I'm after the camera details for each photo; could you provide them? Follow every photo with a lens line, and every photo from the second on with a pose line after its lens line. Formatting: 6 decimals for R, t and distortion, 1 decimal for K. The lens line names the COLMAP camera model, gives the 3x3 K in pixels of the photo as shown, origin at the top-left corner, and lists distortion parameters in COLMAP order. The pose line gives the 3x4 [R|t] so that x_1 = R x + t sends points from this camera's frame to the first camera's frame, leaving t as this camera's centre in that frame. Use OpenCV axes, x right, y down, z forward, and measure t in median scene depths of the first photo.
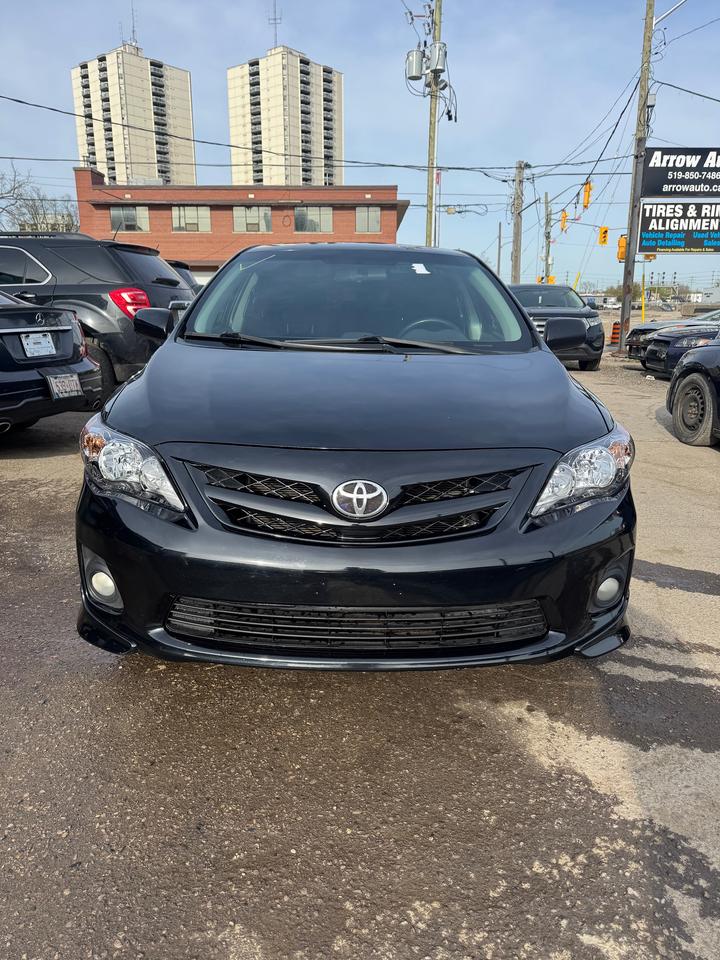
lens RADIAL K [[664.5, 0, 360.0], [0, 664.5, 480.0], [0, 0, 1]] dist [-0.008048, -0.009385]
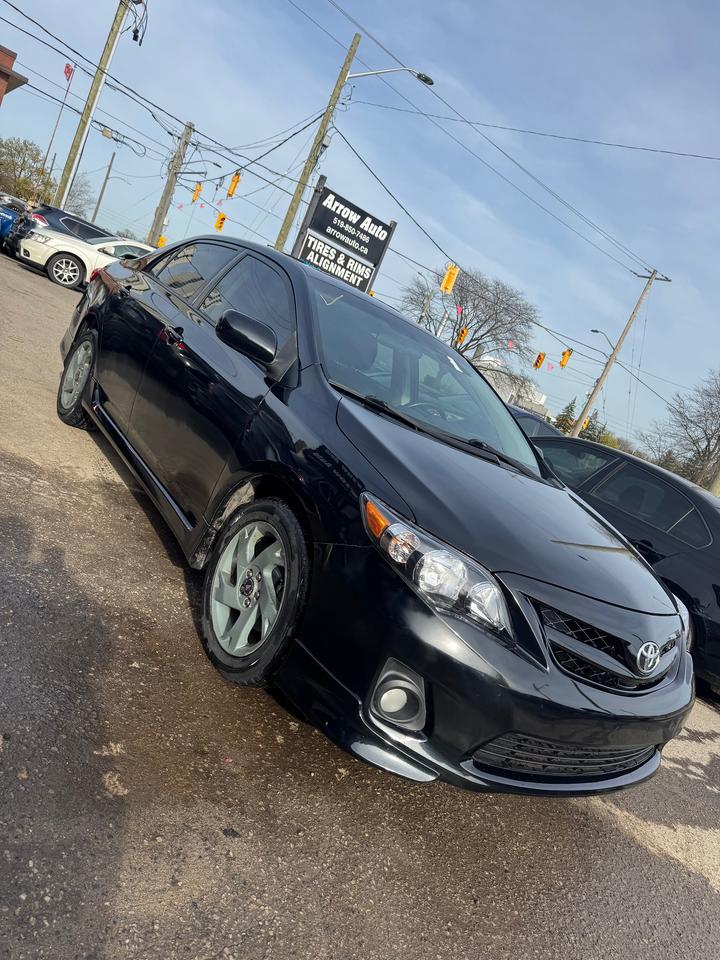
lens RADIAL K [[677.5, 0, 360.0], [0, 677.5, 480.0], [0, 0, 1]] dist [-0.030367, -0.008177]
pose [[0.750108, 0.224042, 0.622208, -0.104587], [-0.256579, 0.965759, -0.038425, -0.008704], [-0.609512, -0.130823, 0.781908, 0.034795]]
